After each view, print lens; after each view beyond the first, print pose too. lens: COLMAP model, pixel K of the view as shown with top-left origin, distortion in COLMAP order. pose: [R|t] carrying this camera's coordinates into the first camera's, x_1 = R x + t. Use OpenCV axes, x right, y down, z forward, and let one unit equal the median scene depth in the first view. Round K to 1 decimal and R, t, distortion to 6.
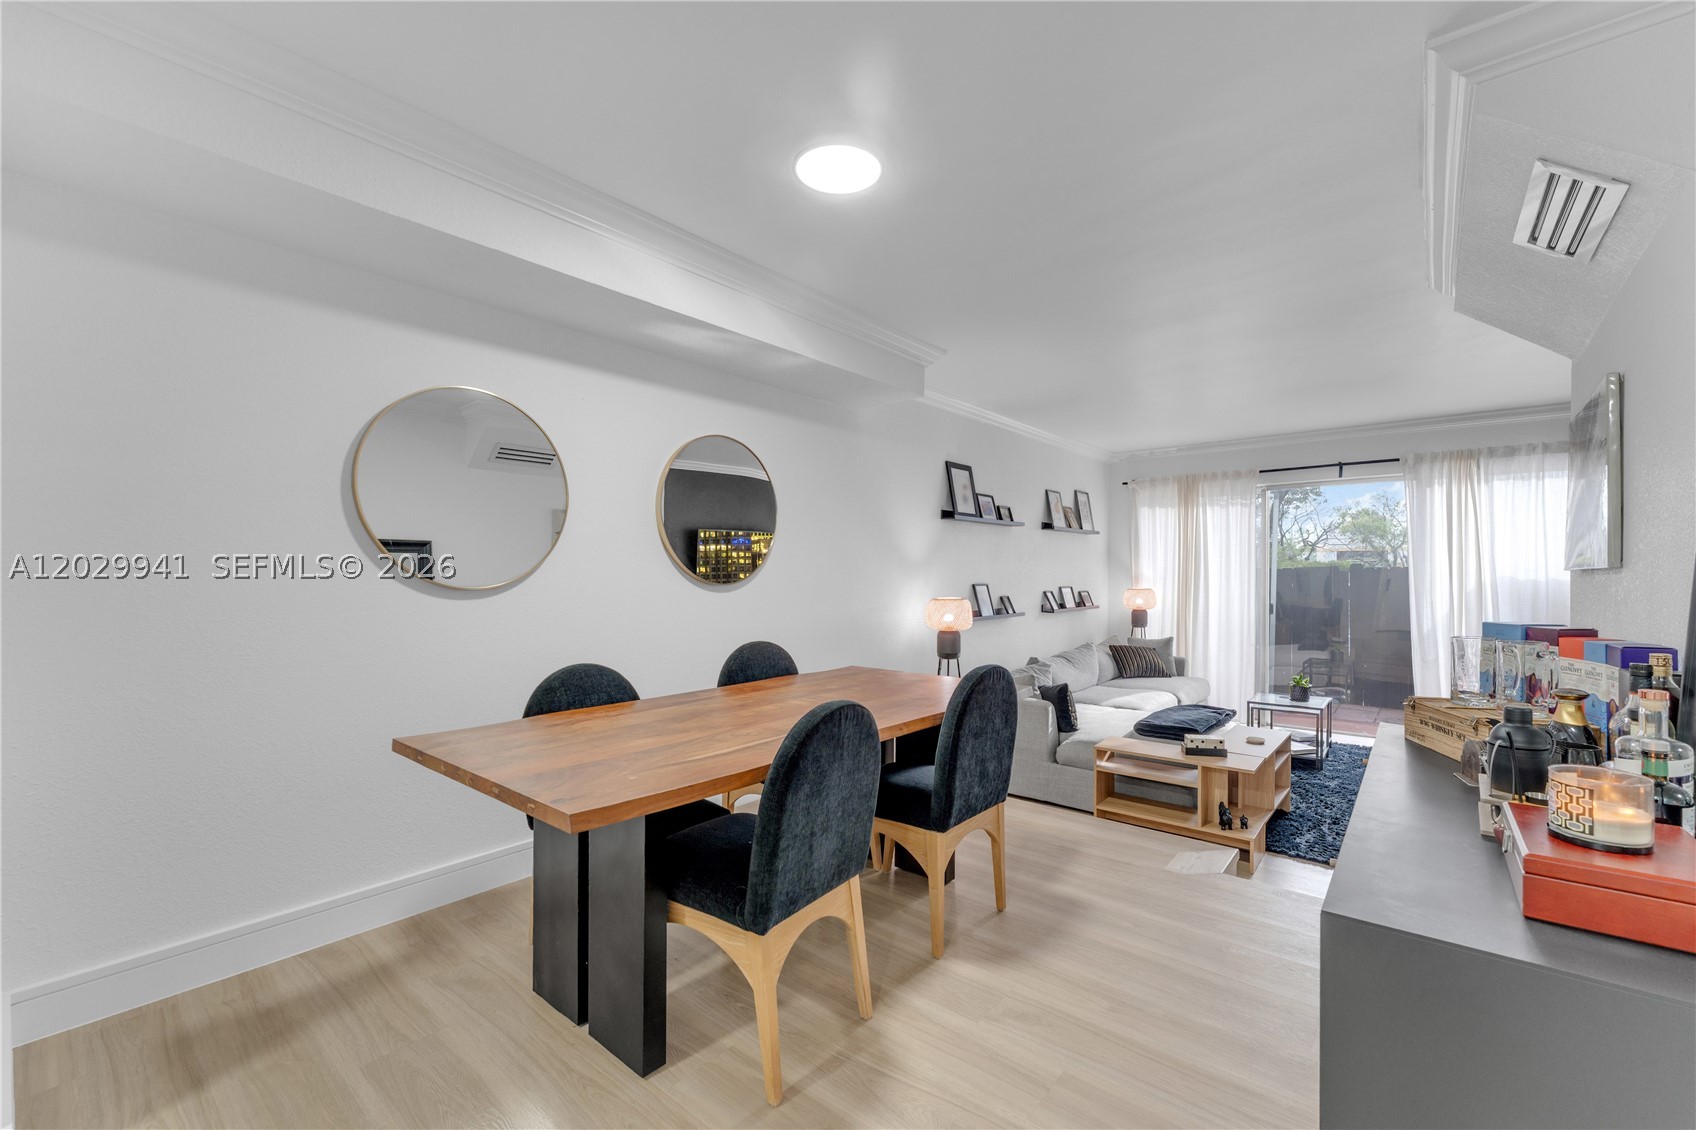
lens RADIAL K [[693.8, 0, 846.0], [0, 693.8, 583.9], [0, 0, 1]] dist [-0.000678, -0.000154]
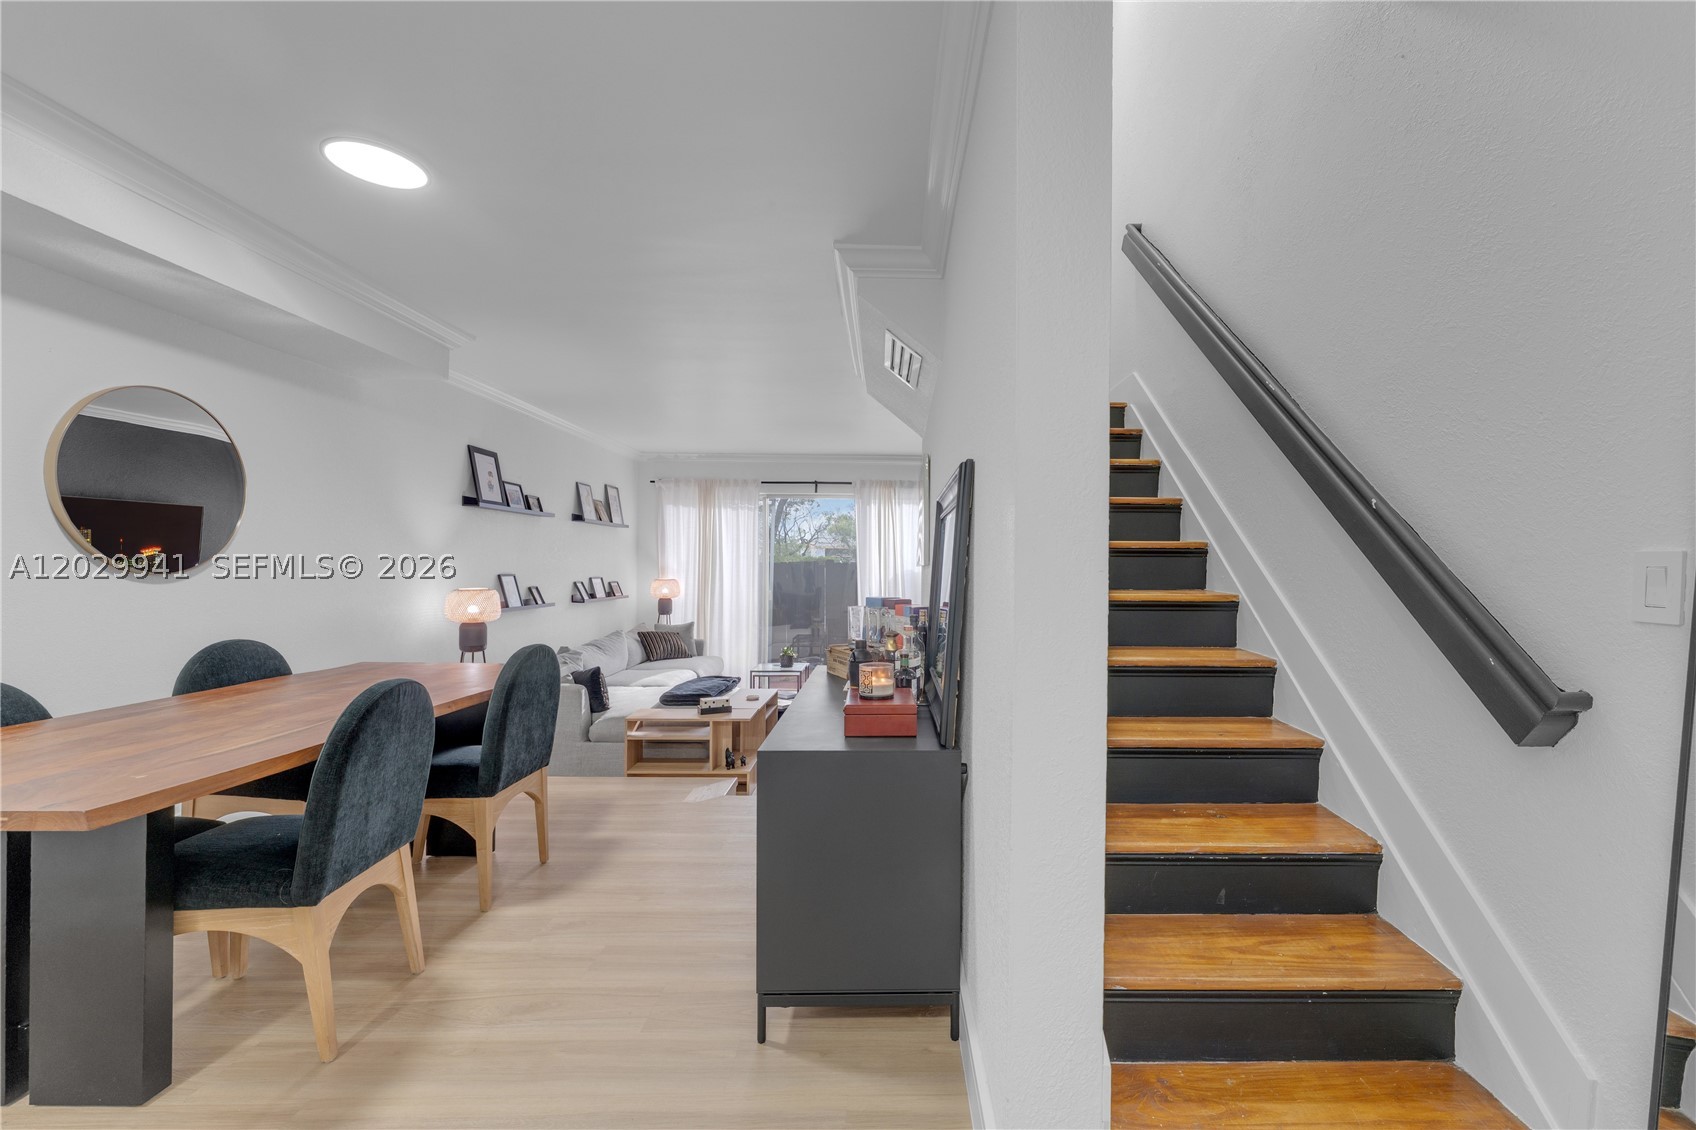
lens RADIAL K [[711.1, 0, 894.7], [0, 711.1, 573.7], [0, 0, 1]] dist [-0.001275, -0.000242]
pose [[0.757546, 0.002908, 0.652775, -0.061982], [-0.001419, 0.999995, -0.002809, 0.001972], [-0.652780, 0.001202, 0.757546, -0.153258]]
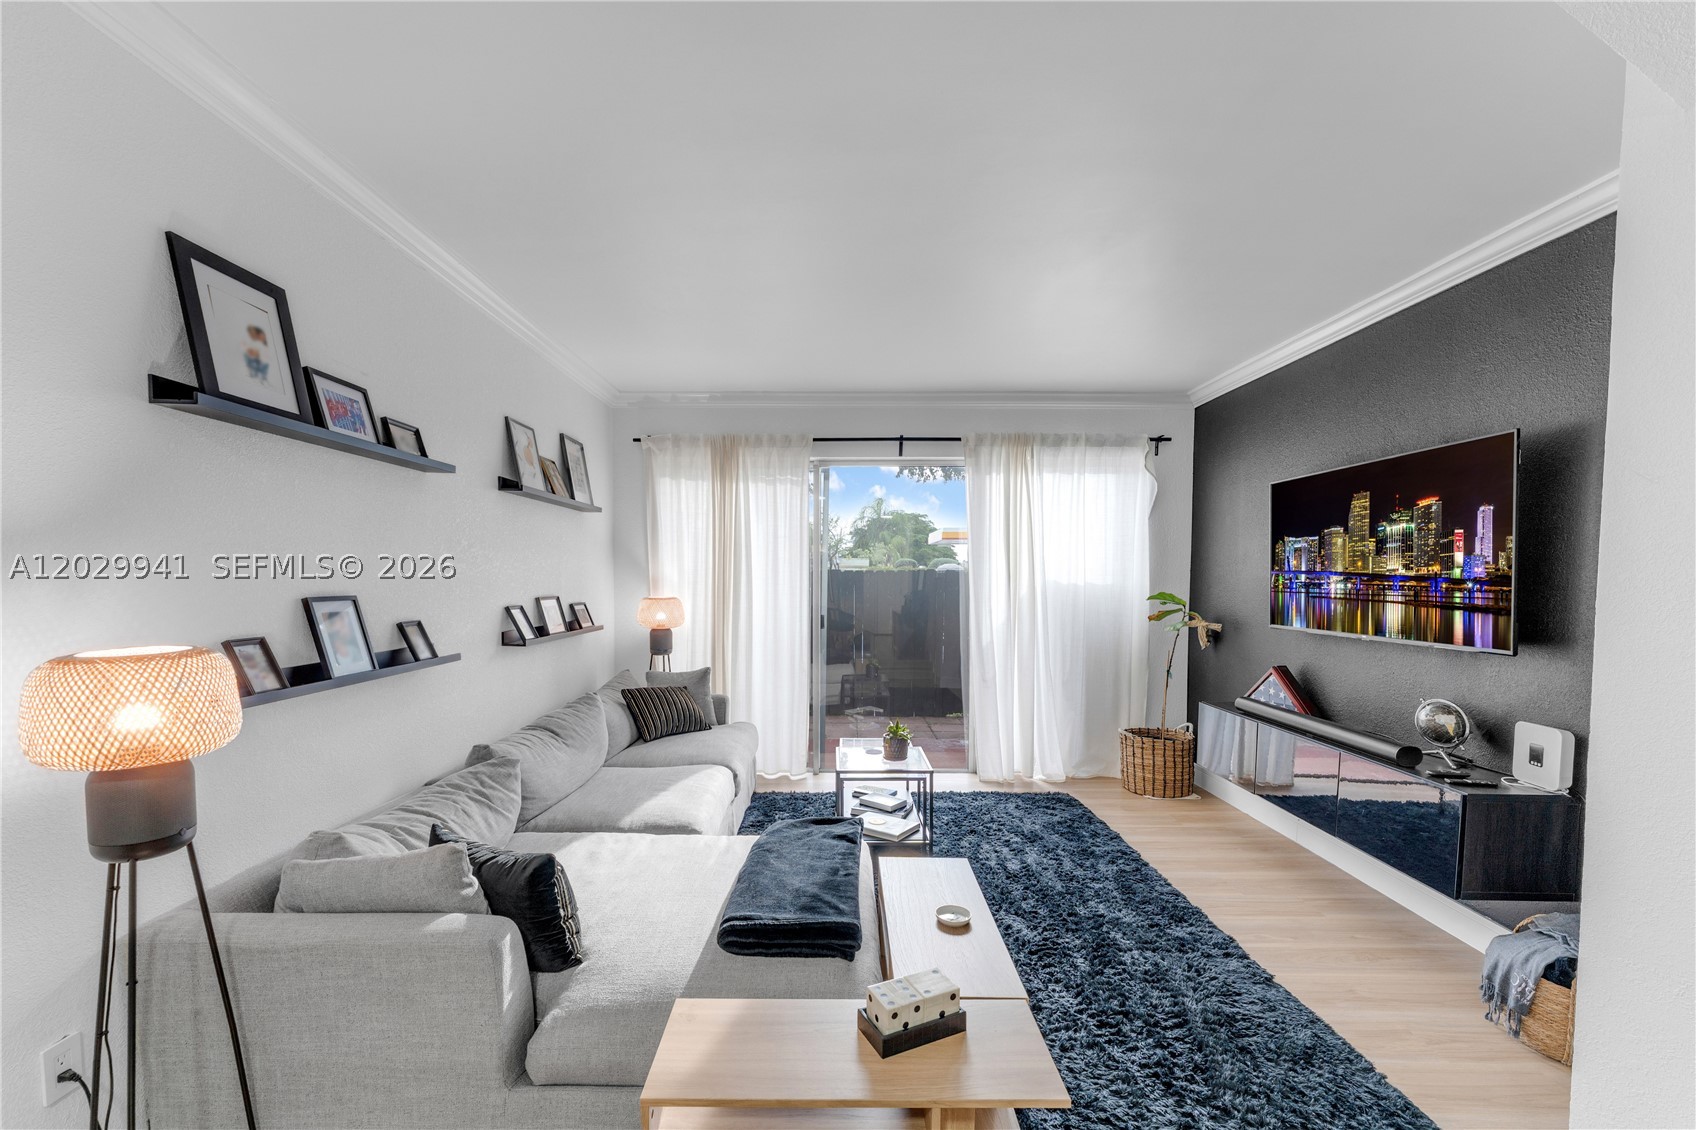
lens RADIAL K [[690.3, 0, 832.0], [0, 690.3, 614.5], [0, 0, 1]] dist [0.000034, -0.000046]
pose [[0.768343, -0.028922, 0.639385, 0.219349], [0.002877, 0.999124, 0.041737, -0.007533], [-0.640032, -0.030229, 0.767753, 0.681674]]
